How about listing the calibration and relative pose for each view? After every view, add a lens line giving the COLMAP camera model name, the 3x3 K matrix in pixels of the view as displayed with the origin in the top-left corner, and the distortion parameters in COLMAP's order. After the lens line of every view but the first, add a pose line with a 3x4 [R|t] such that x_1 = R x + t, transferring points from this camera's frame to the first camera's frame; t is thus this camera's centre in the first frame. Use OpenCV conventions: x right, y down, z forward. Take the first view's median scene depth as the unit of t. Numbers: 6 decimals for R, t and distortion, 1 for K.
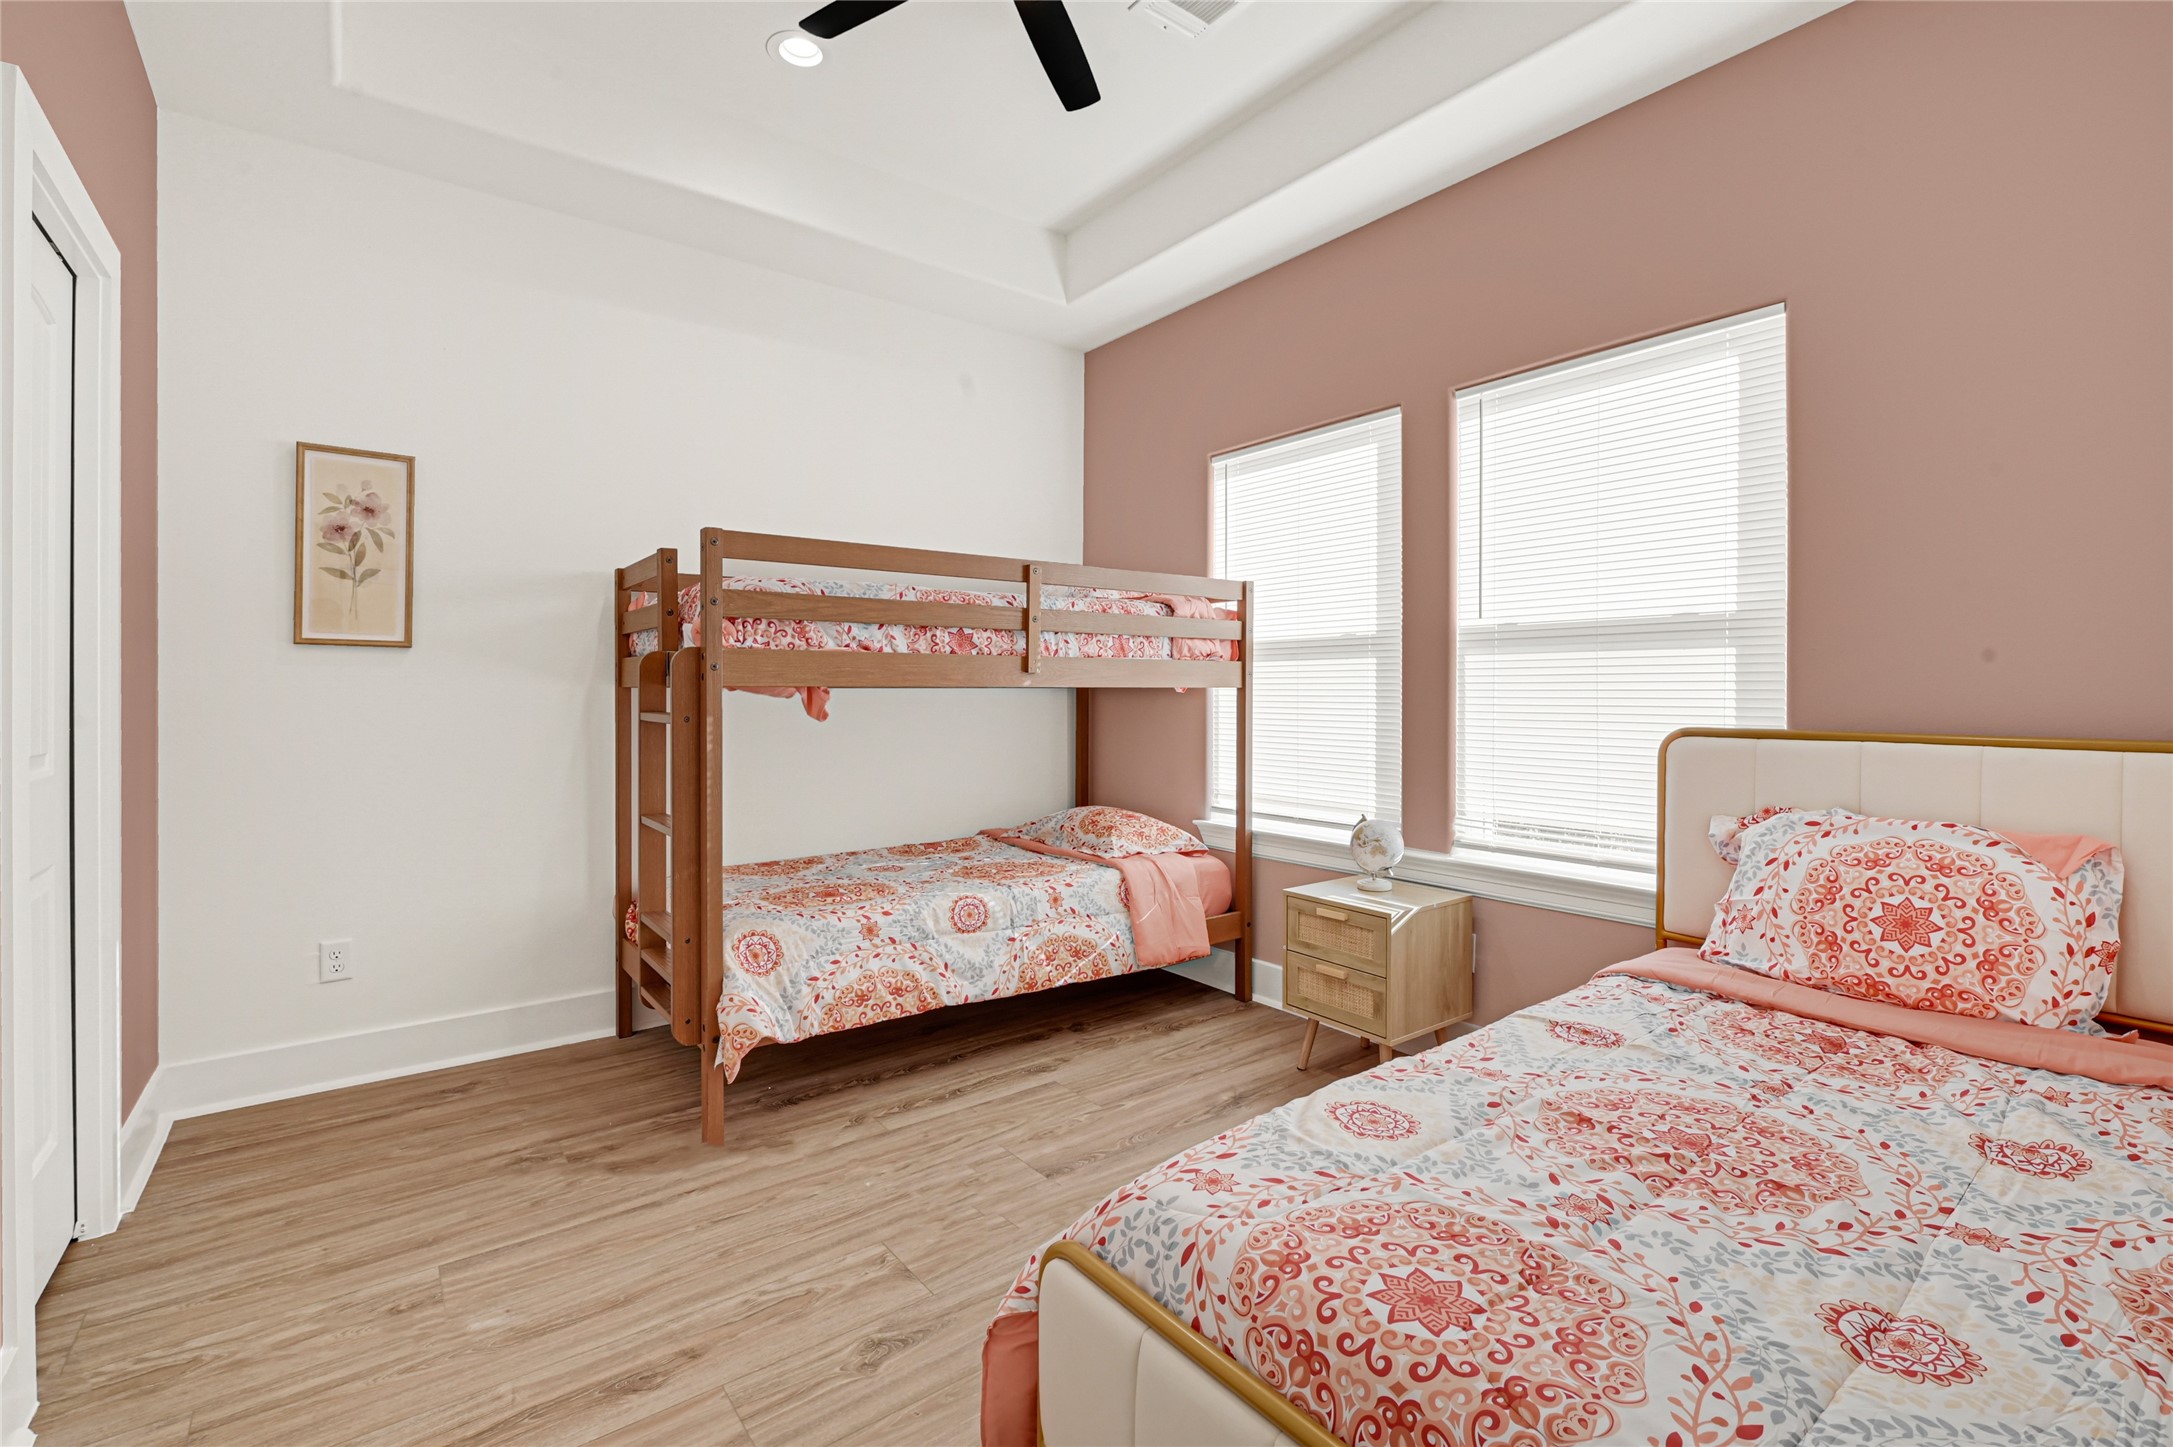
lens RADIAL K [[1019.5, 0, 1093.9], [0, 1019.5, 680.8], [0, 0, 1]] dist [-0.004578, -0.000448]
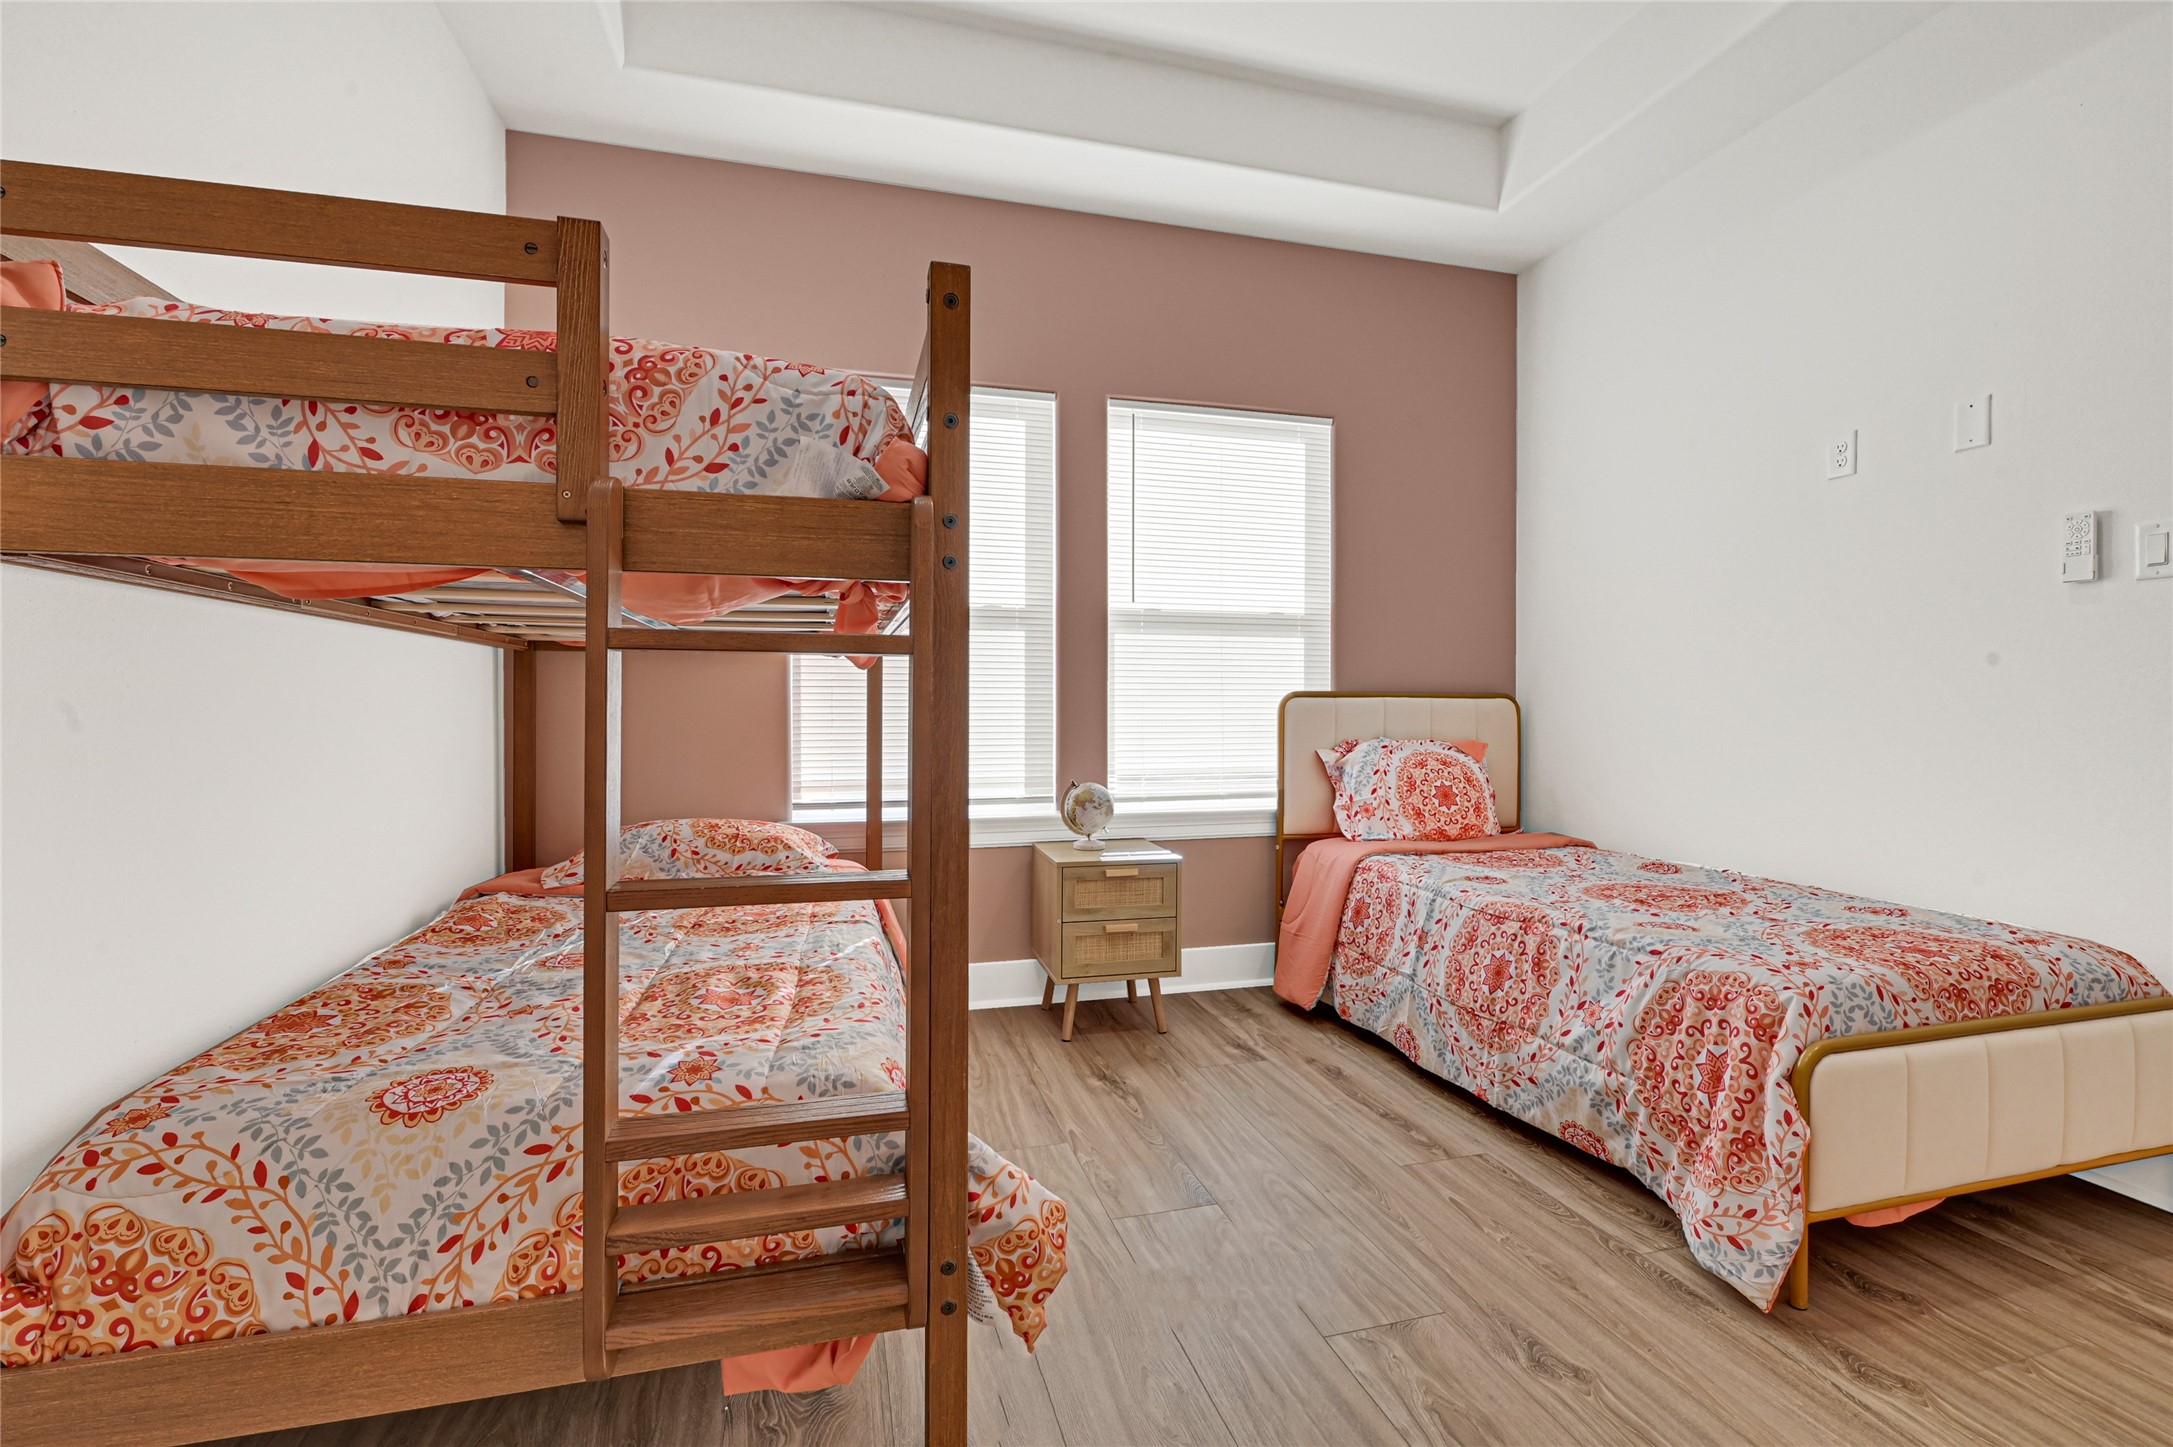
lens RADIAL K [[988.2, 0, 1087.8], [0, 988.2, 713.2], [0, 0, 1]] dist [-0.007701, -0.000643]
pose [[0.336650, -0.003552, 0.941623, -0.847818], [-0.006617, 0.999959, 0.006138, 0.070511], [-0.941607, -0.008297, 0.336613, 0.812978]]
